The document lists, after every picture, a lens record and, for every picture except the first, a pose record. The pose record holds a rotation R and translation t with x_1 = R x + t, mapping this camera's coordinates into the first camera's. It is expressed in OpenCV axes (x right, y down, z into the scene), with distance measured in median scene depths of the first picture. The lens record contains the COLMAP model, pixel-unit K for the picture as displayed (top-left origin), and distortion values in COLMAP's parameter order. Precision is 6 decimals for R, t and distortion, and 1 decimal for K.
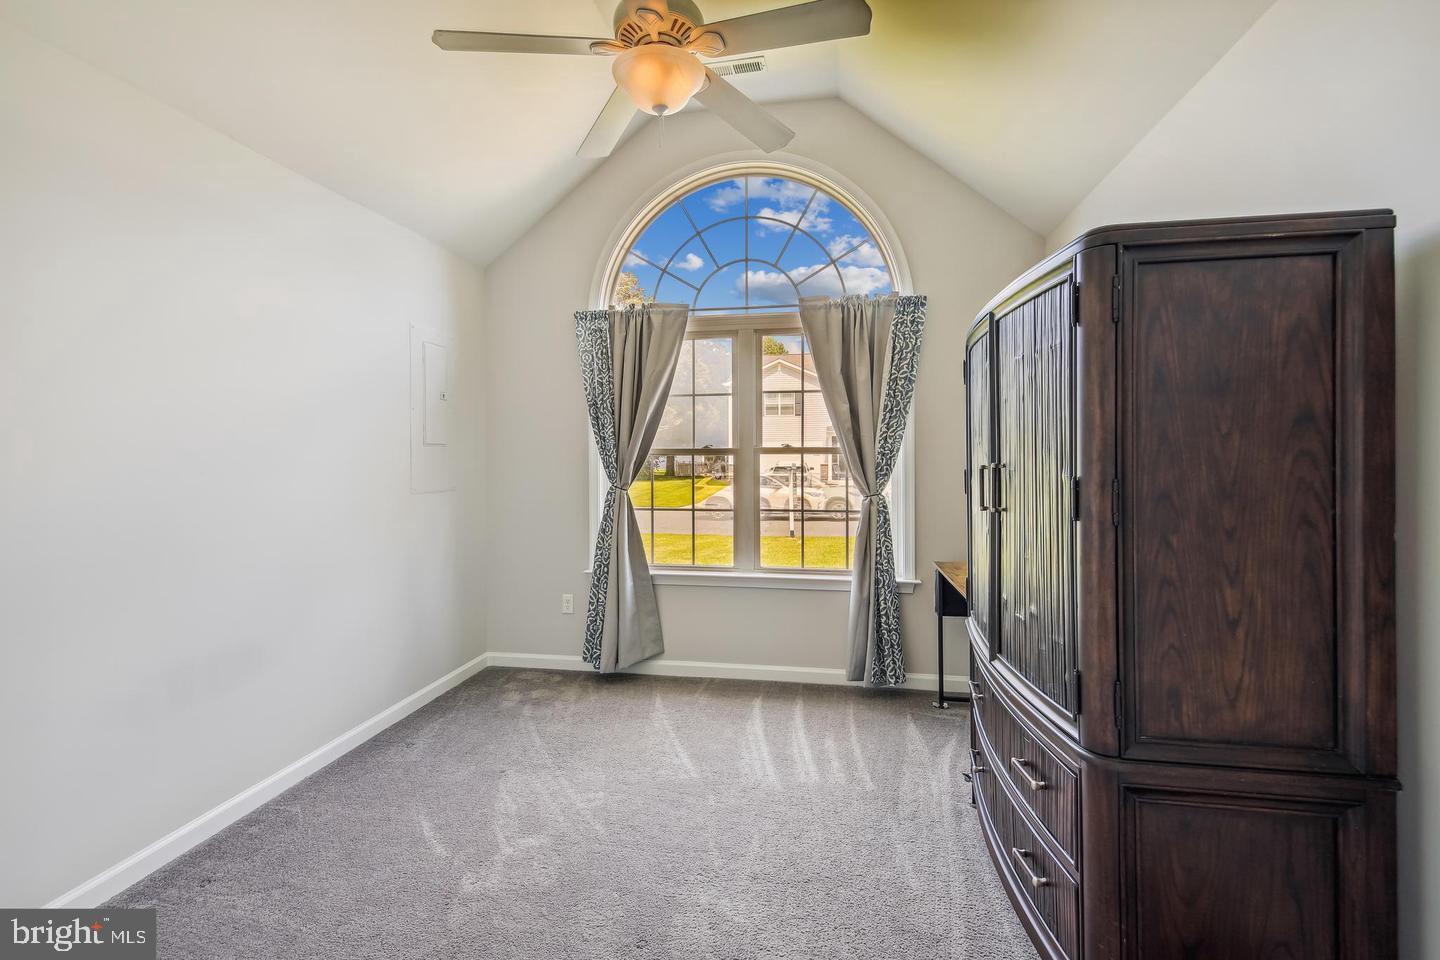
lens RADIAL K [[635.5, 0, 733.7], [0, 635.5, 452.8], [0, 0, 1]] dist [0.012944, -0.004073]
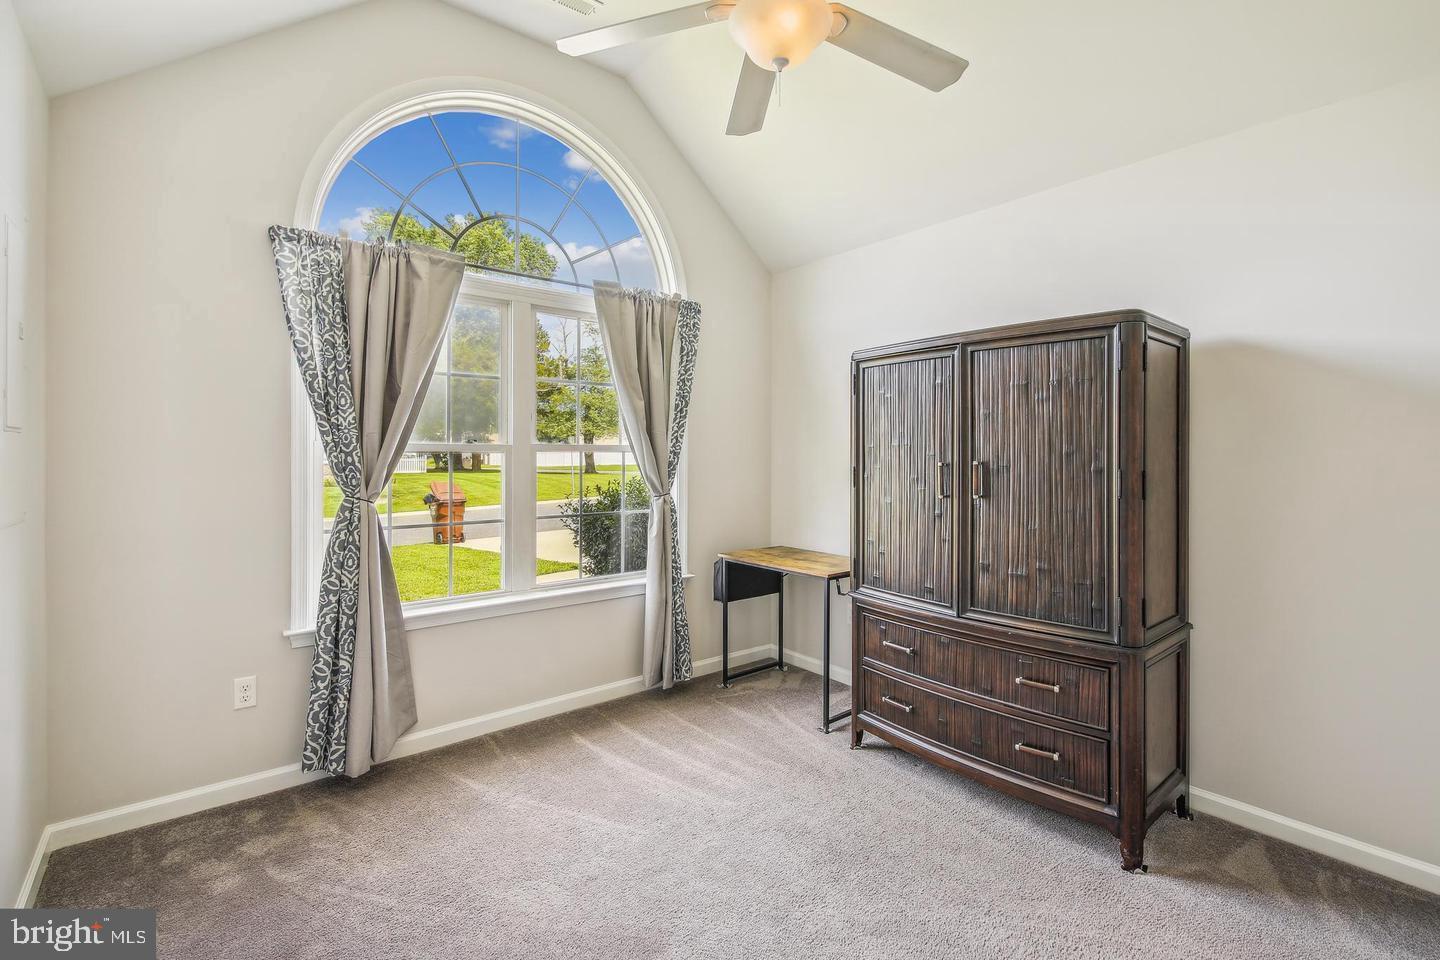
lens RADIAL K [[635.5, 0, 756.9], [0, 635.5, 447.9], [0, 0, 1]] dist [0.012944, -0.004073]
pose [[0.661477, 0.012345, 0.749864, -0.432985], [-0.007860, 0.999924, -0.009528, 0.002443], [-0.749924, 0.000408, 0.661523, 0.234751]]
